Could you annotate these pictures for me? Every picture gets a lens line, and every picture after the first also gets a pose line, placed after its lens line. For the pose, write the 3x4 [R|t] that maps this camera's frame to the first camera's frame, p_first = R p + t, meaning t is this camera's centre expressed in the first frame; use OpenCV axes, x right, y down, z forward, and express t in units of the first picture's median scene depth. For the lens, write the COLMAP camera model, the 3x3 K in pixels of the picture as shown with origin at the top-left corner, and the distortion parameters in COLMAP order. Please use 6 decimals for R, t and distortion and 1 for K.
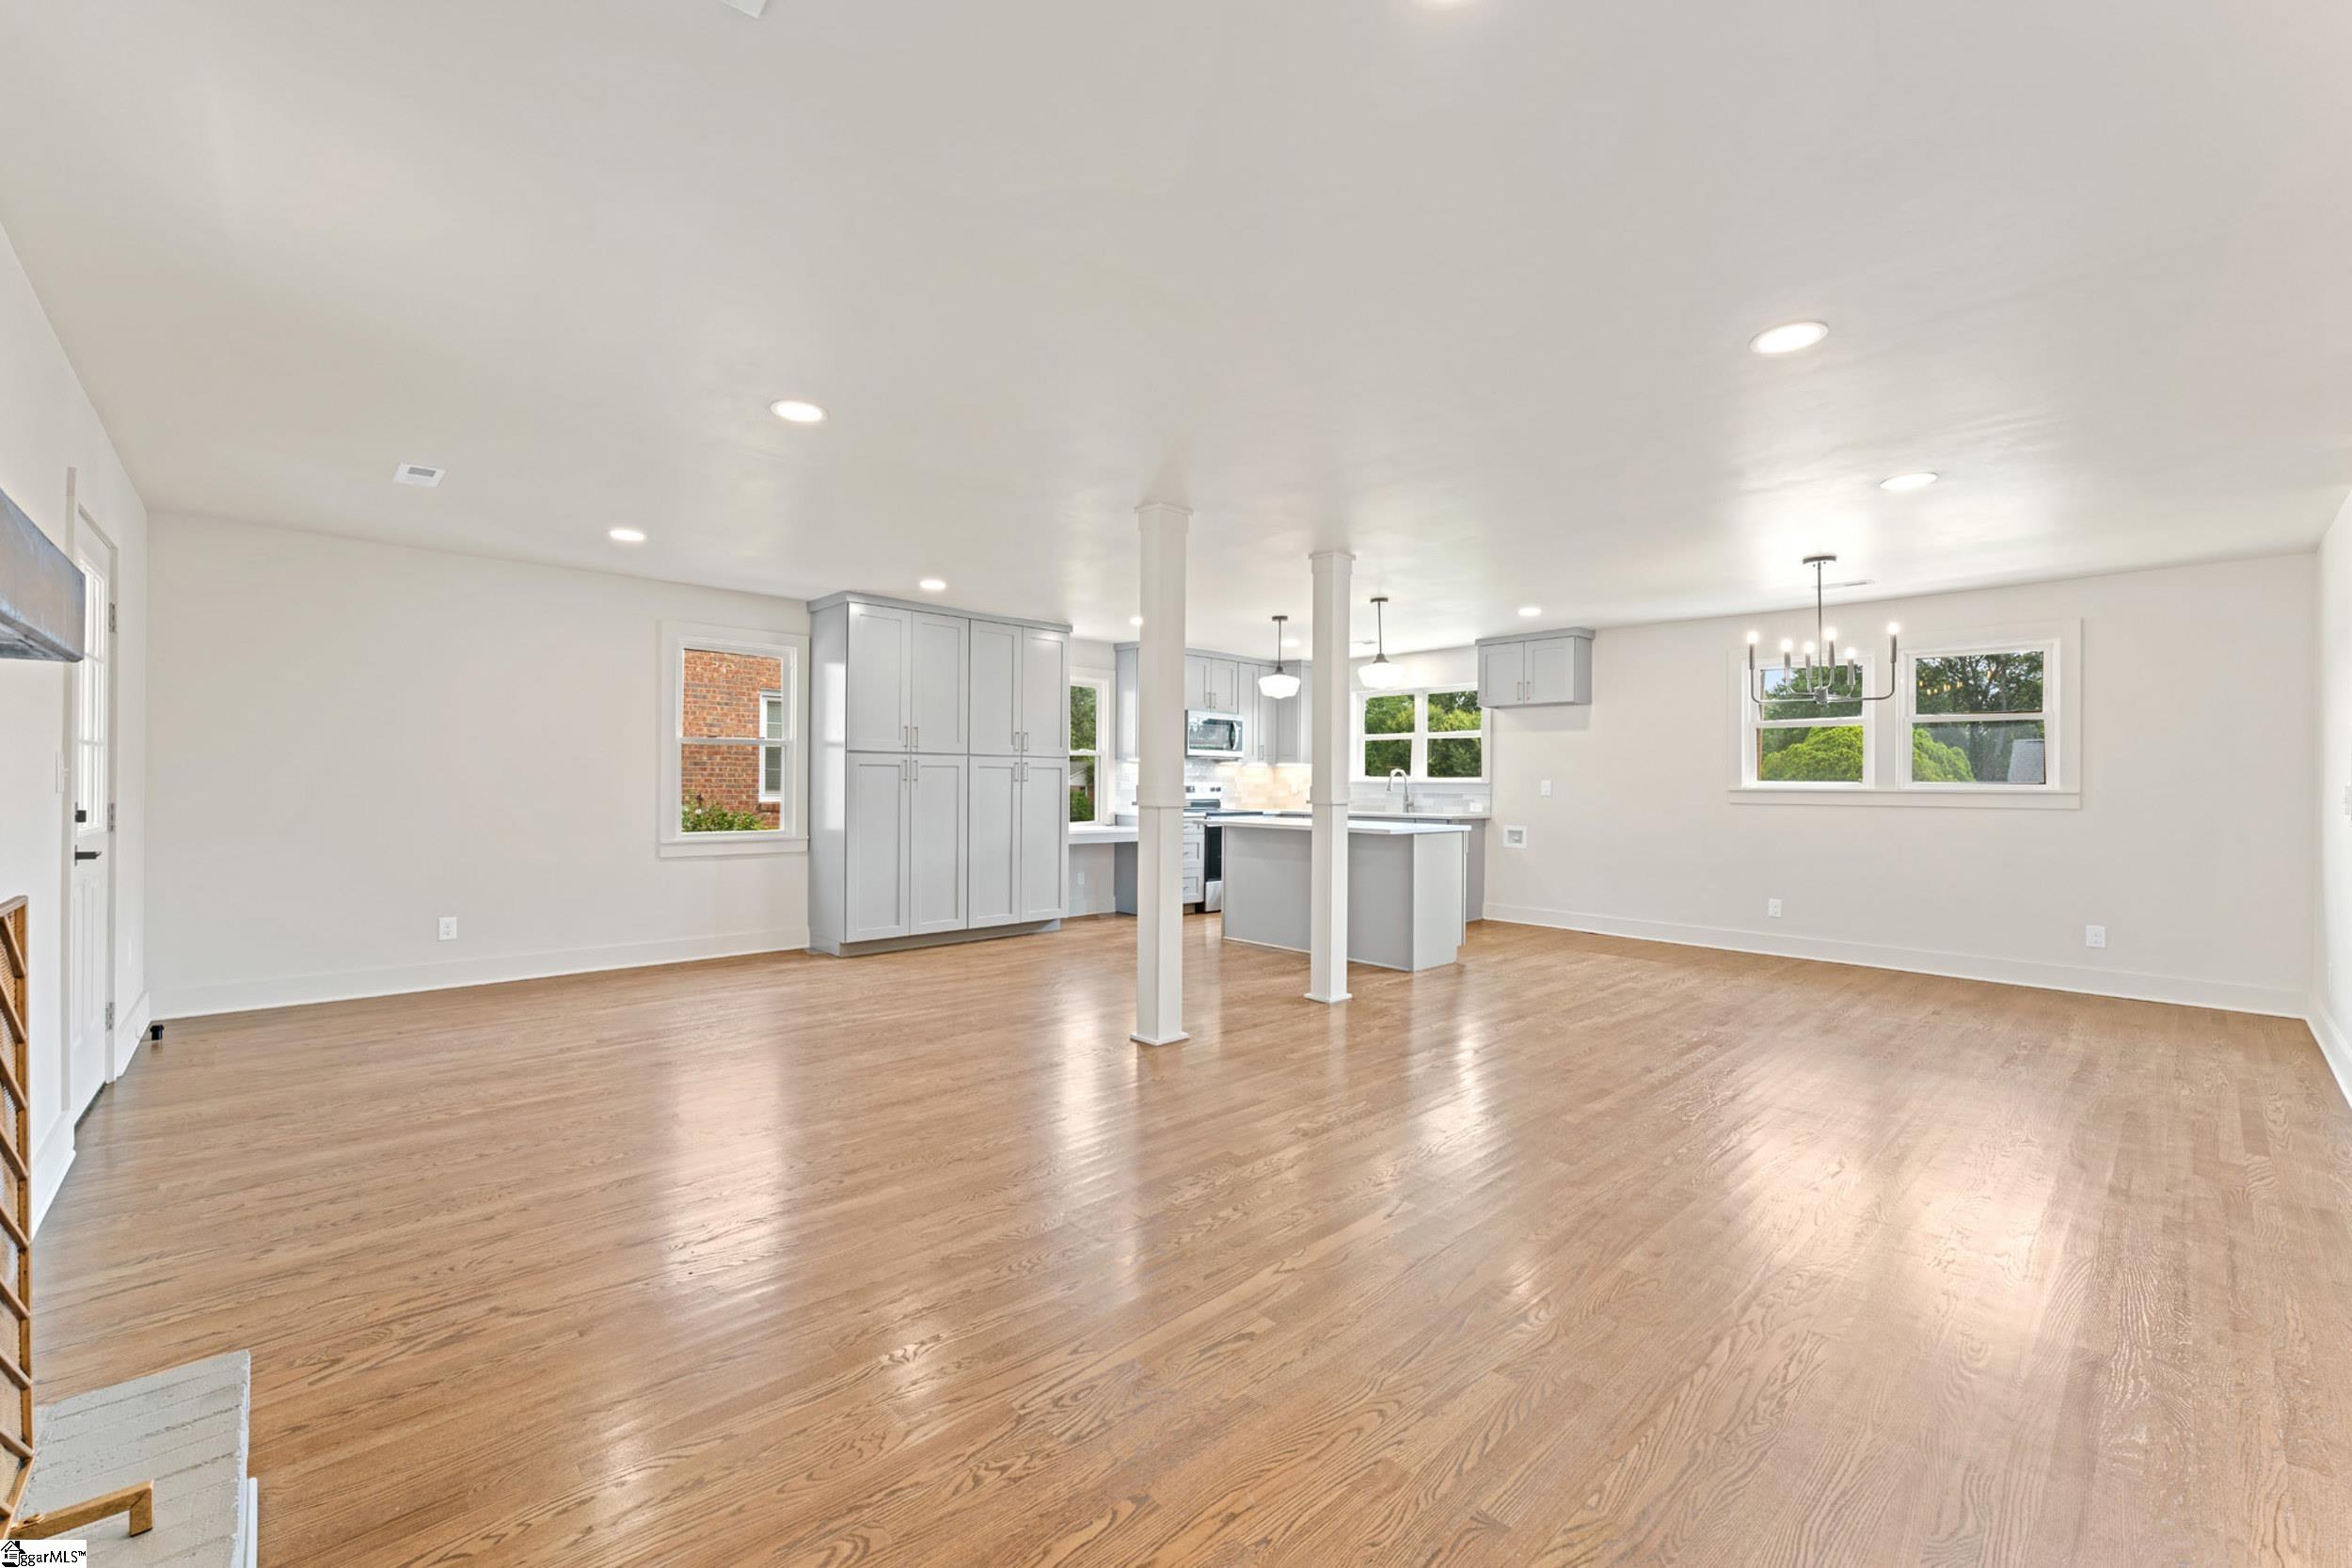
lens RADIAL K [[947.9, 0, 1168.8], [0, 947.9, 783.1], [0, 0, 1]] dist [-0.002628, 0.000105]
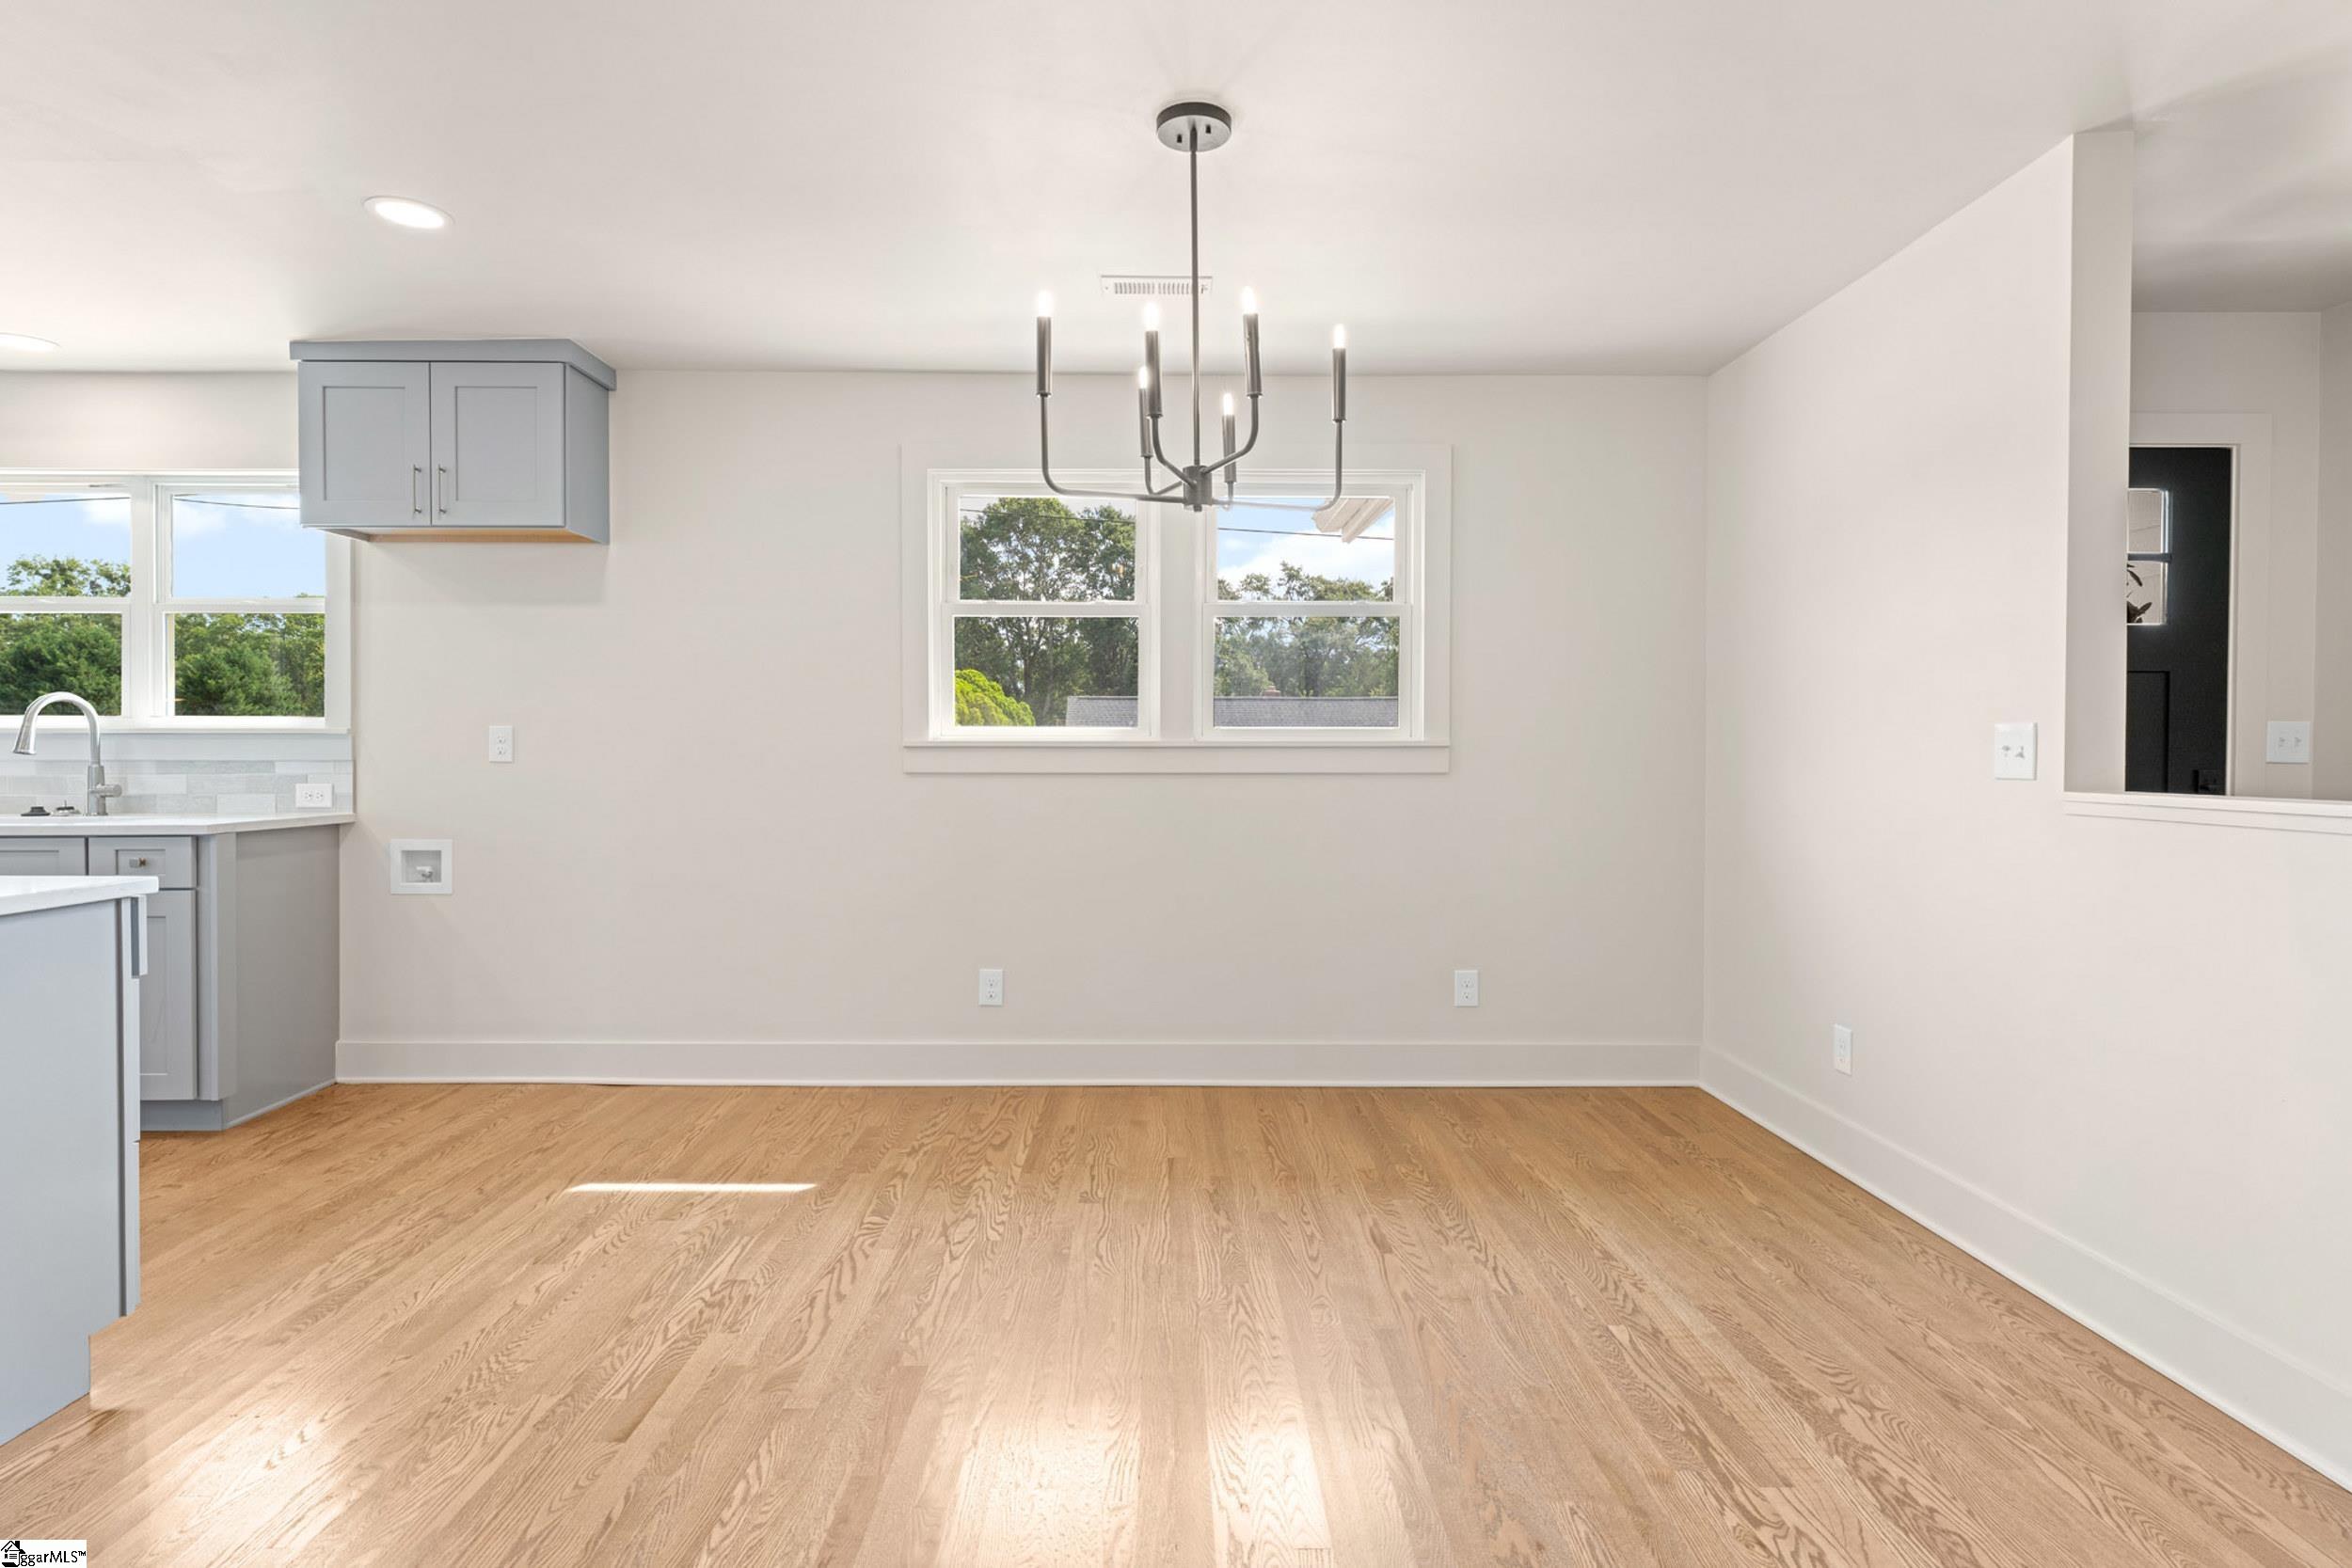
lens RADIAL K [[1206.2, 0, 1160.6], [0, 1206.2, 774.7], [0, 0, 1]] dist [-0.002012, -0.001708]
pose [[0.675800, -0.022601, 0.736739, 0.250057], [0.004306, 0.999634, 0.026716, 0.007098], [-0.737073, -0.014882, 0.675650, 0.528654]]
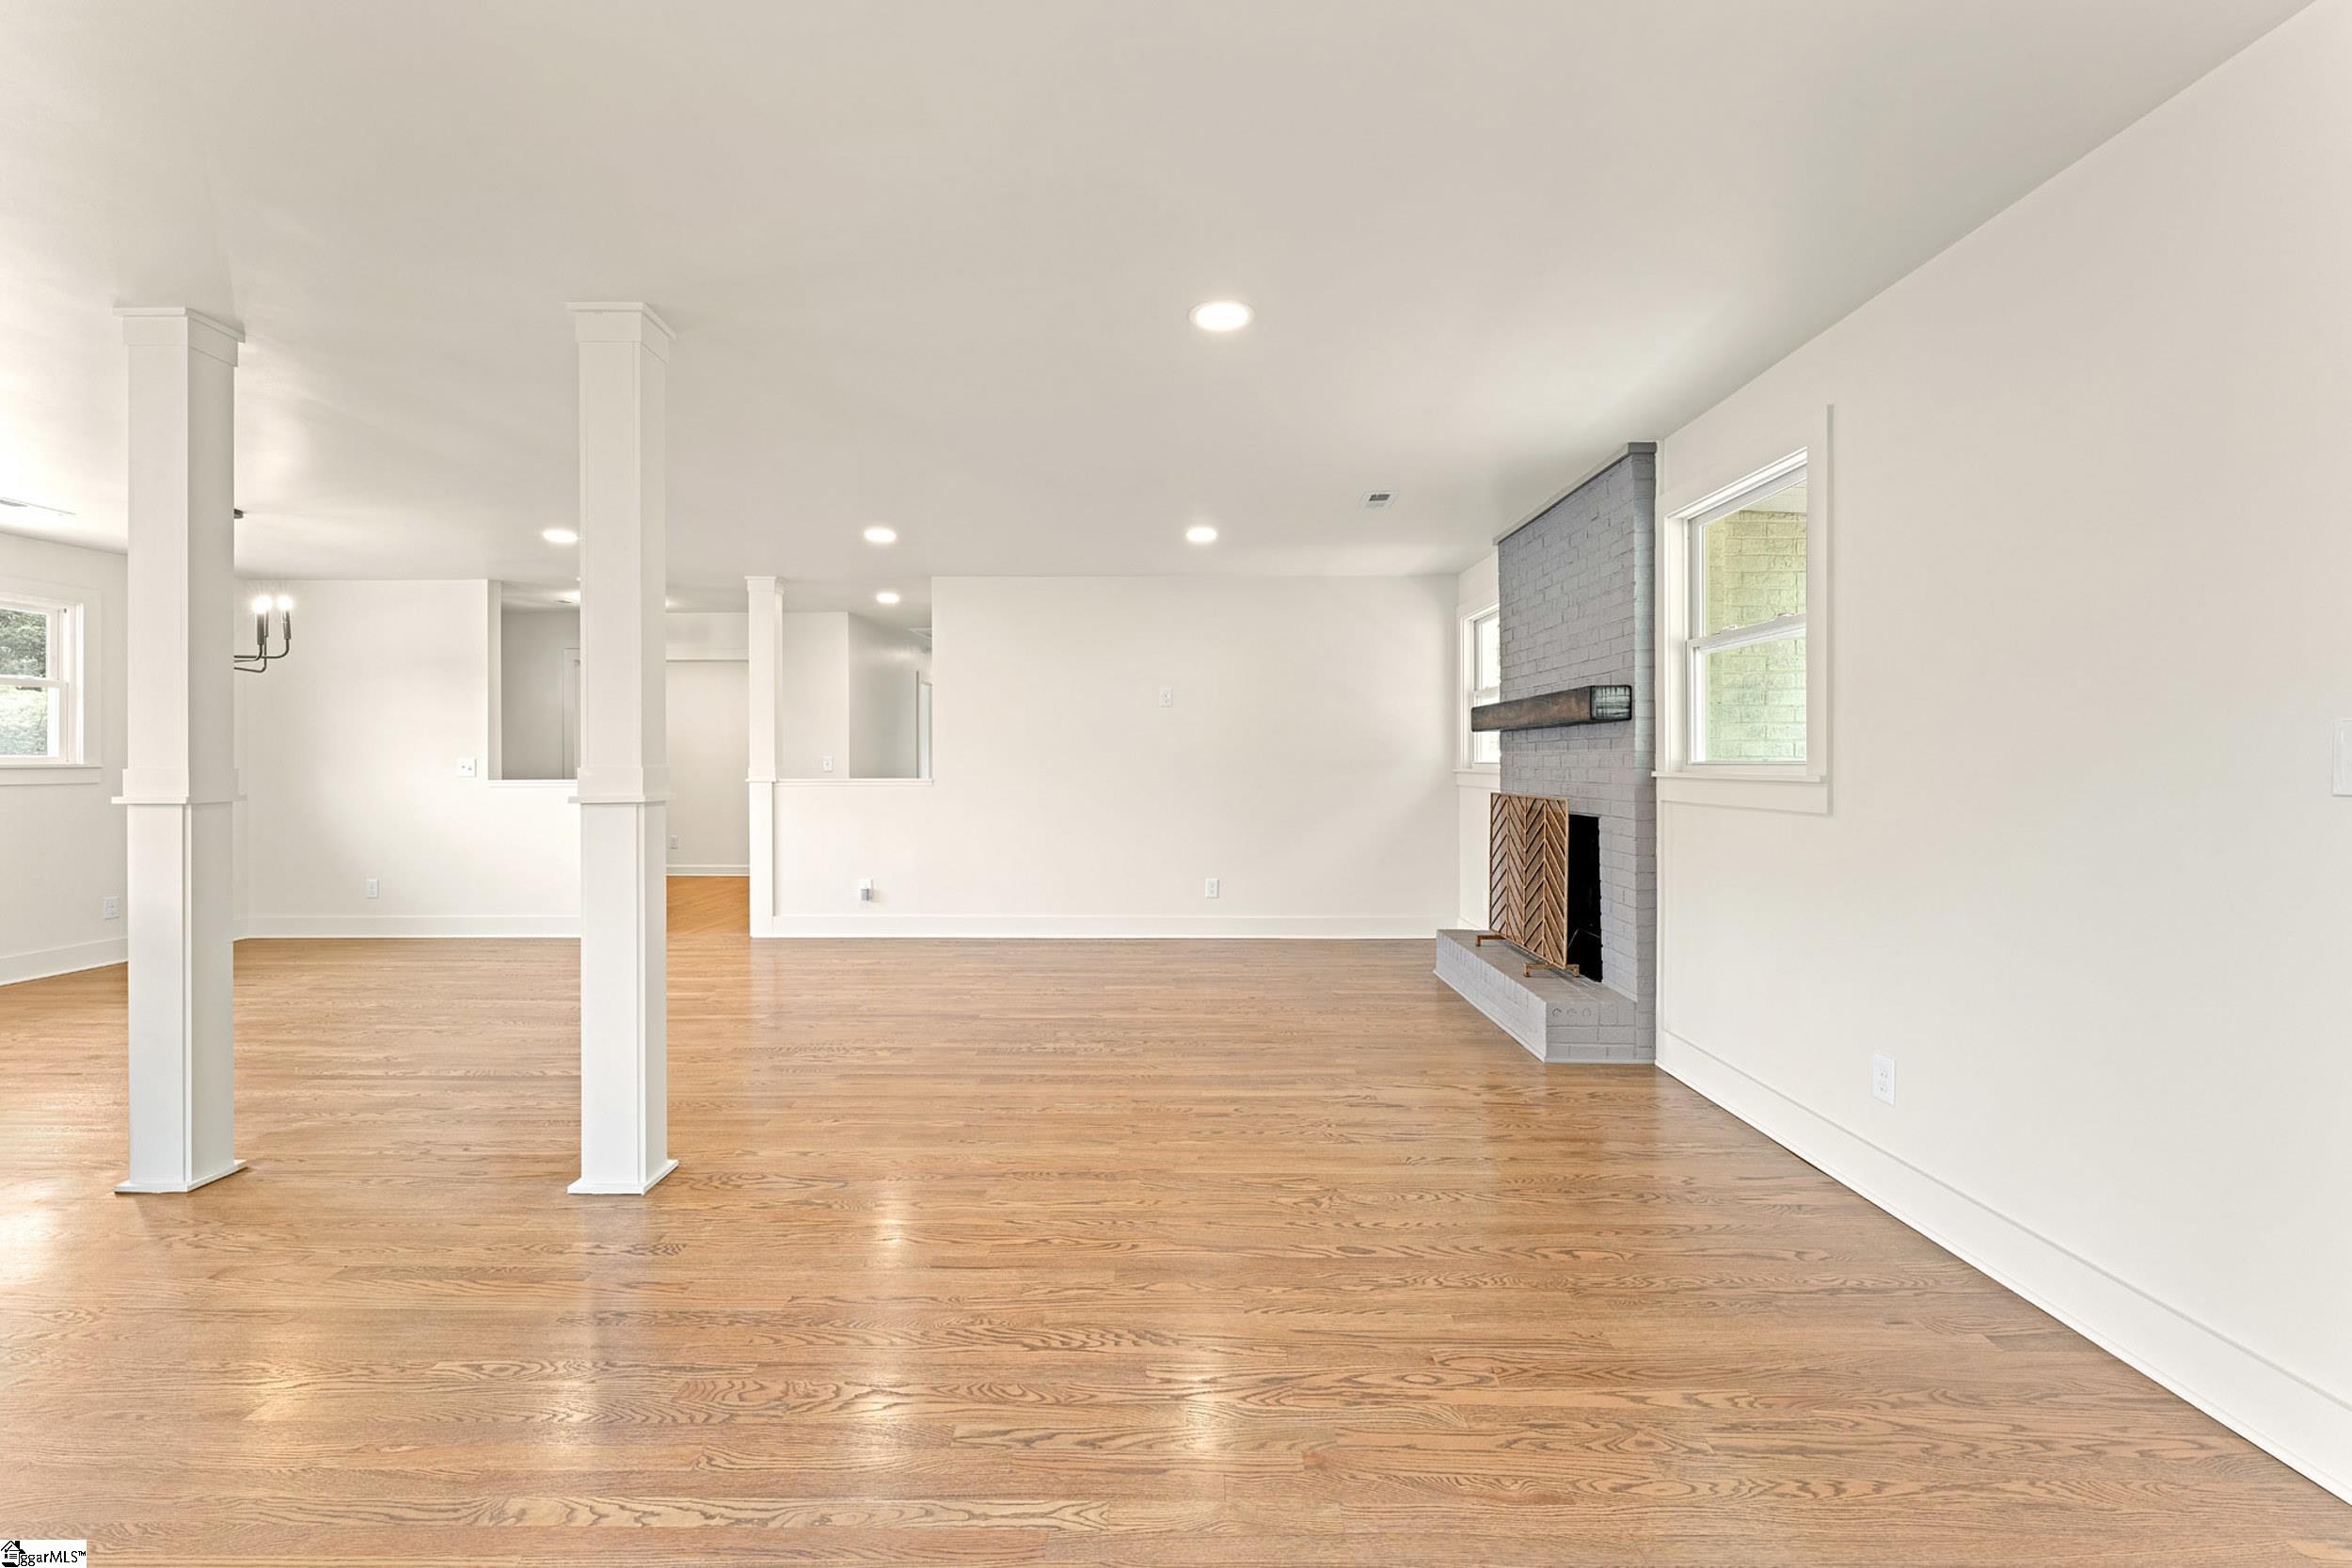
lens RADIAL K [[947.9, 0, 1171.7], [0, 947.9, 773.8], [0, 0, 1]] dist [-0.002628, 0.000105]
pose [[-0.724858, -0.016157, 0.688709, -0.455480], [-0.004052, 0.999808, 0.019191, -0.004496], [-0.688886, 0.011120, -0.724784, 0.797546]]
